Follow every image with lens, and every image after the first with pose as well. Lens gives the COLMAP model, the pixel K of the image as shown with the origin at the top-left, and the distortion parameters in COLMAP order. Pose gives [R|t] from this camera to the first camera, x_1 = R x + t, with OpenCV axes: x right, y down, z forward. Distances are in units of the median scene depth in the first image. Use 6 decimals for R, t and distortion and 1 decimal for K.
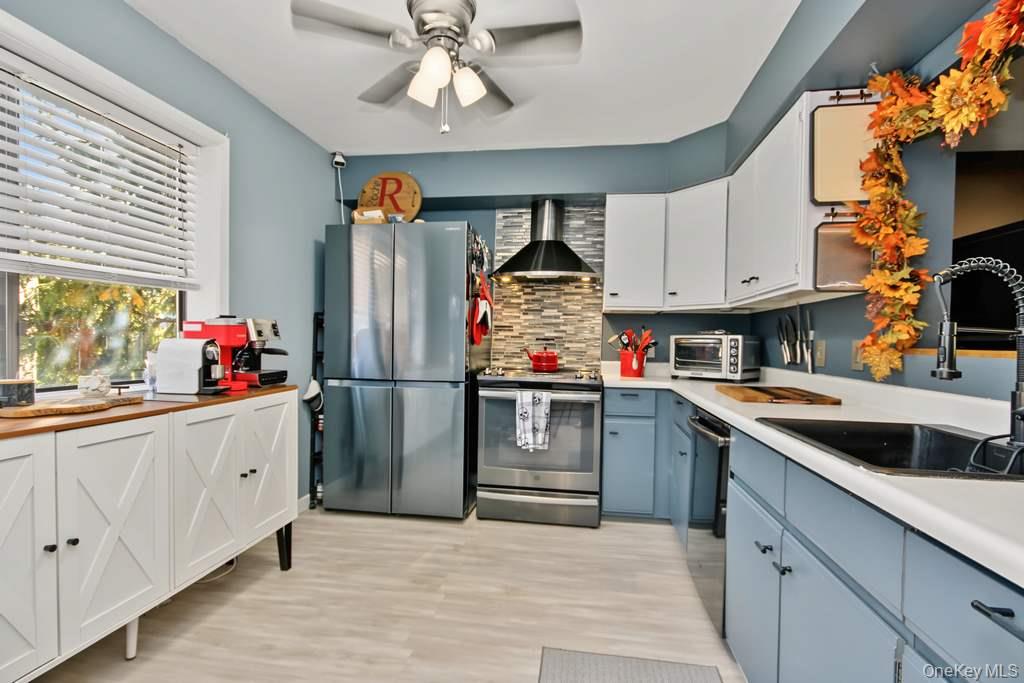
lens RADIAL K [[472.2, 0, 511.5], [0, 472.2, 341.8], [0, 0, 1]] dist [-0.002369, -0.000519]
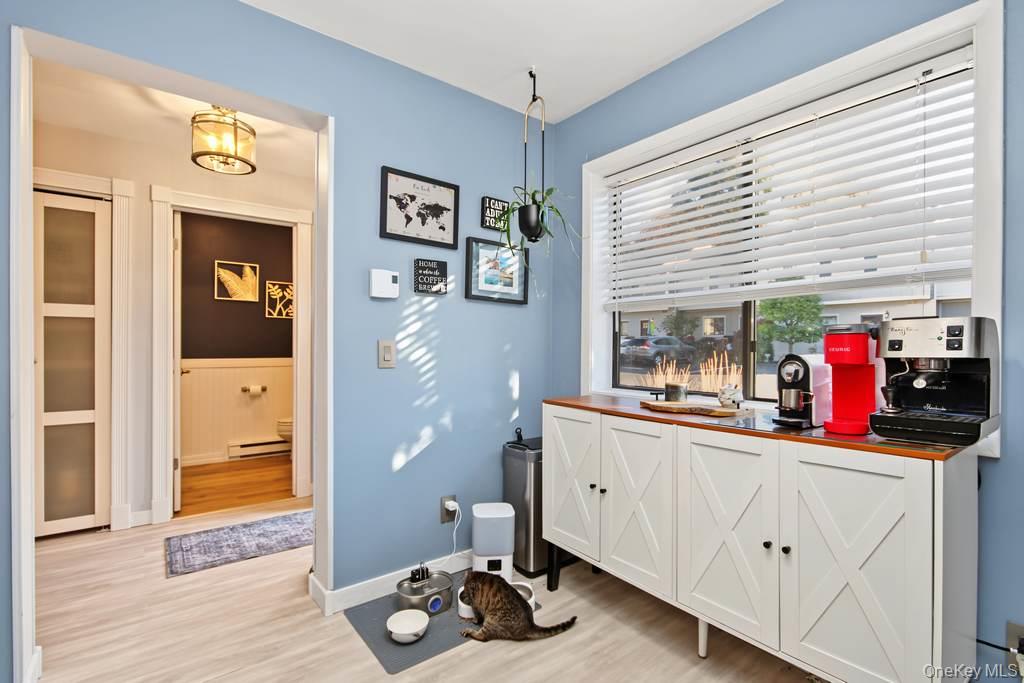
lens RADIAL K [[472.2, 0, 507.9], [0, 472.2, 350.0], [0, 0, 1]] dist [-0.002369, -0.000519]
pose [[-0.679340, -0.006614, -0.733794, 0.273329], [-0.019775, 0.999761, 0.009296, -0.015567], [0.733558, 0.020826, -0.679308, 1.399786]]
